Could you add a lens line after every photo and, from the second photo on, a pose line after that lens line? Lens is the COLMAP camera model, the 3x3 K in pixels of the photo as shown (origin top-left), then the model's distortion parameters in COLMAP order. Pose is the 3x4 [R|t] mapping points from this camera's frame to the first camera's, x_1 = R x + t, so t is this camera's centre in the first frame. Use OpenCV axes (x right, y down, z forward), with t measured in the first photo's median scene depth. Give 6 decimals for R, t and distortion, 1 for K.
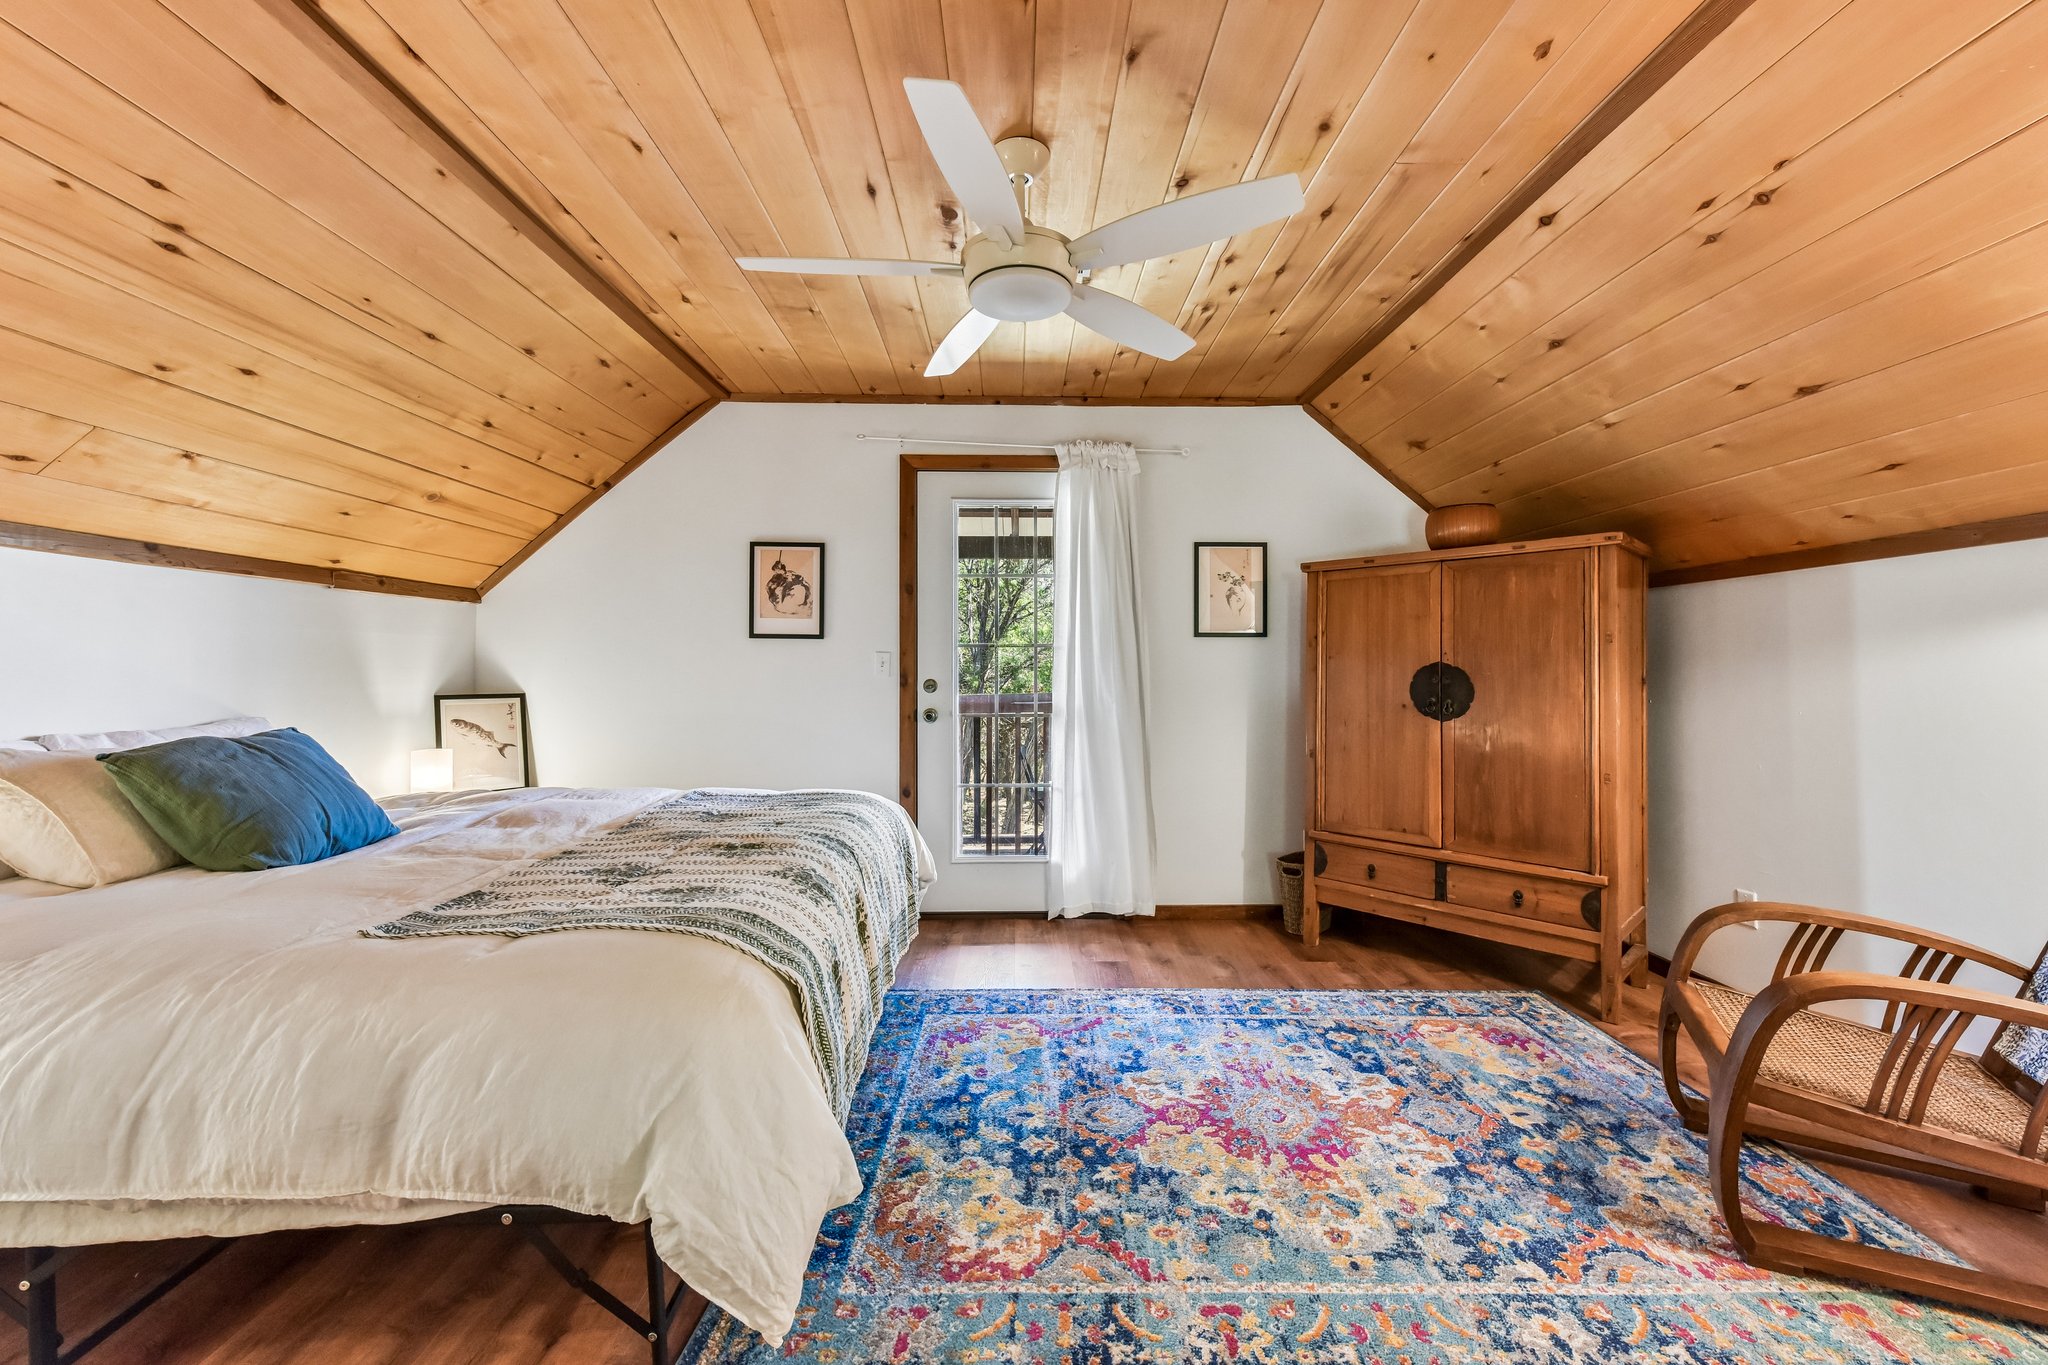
lens RADIAL K [[808.9, 0, 1042.7], [0, 808.9, 676.8], [0, 0, 1]] dist [0.006159, -0.002611]
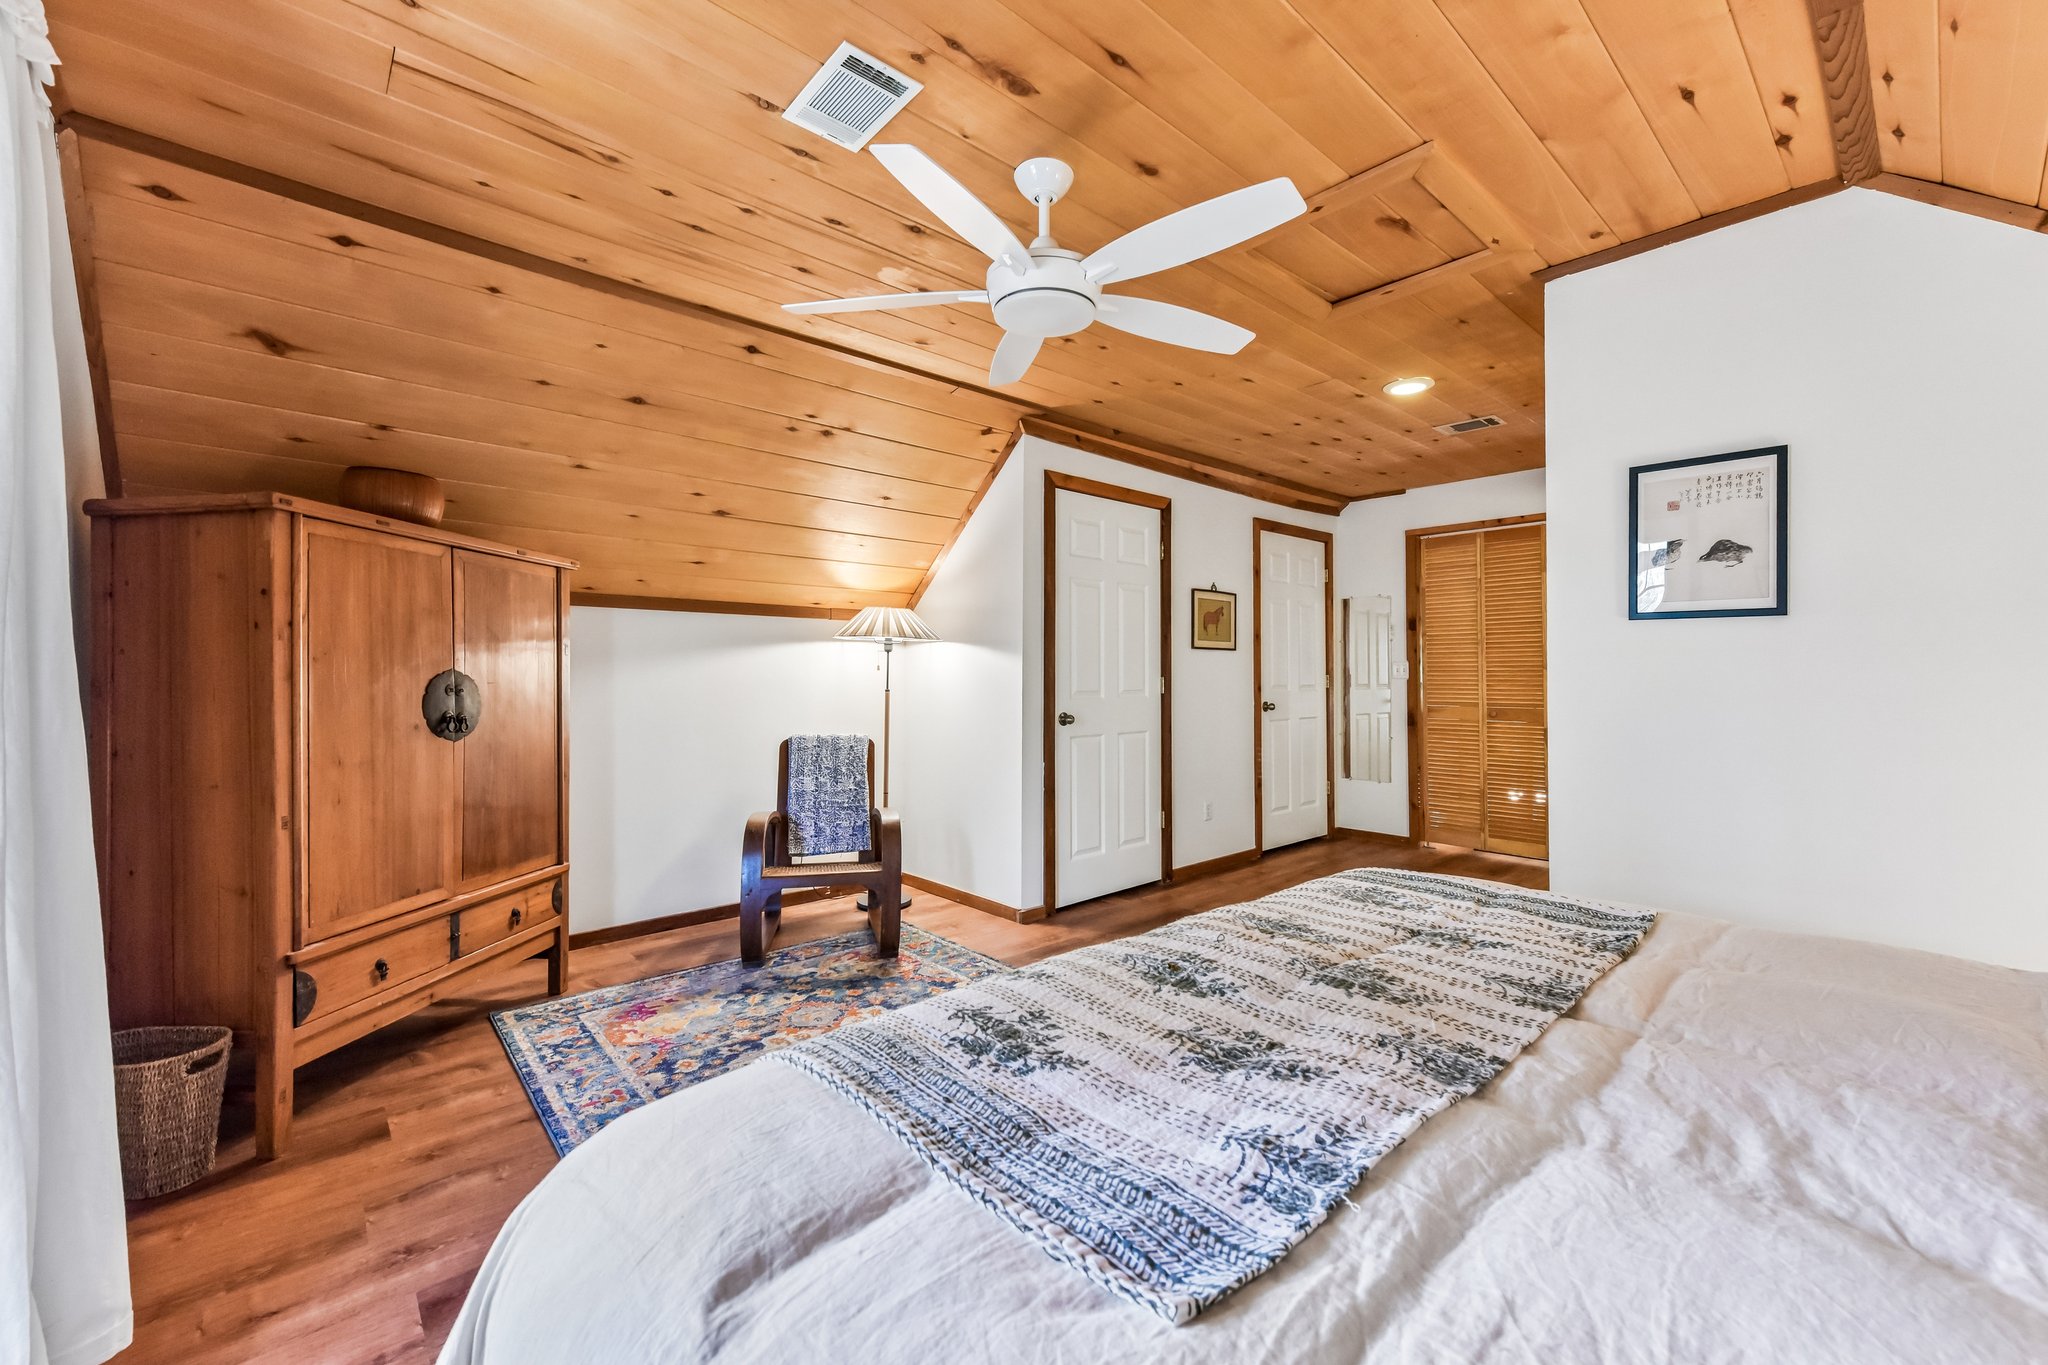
lens RADIAL K [[808.9, 0, 1040.2], [0, 808.9, 679.9], [0, 0, 1]] dist [0.006159, -0.002611]
pose [[-0.648786, -0.002893, 0.760965, -0.635457], [0.001725, 0.999985, 0.005273, -0.012566], [-0.760969, 0.004733, -0.648771, 1.326309]]
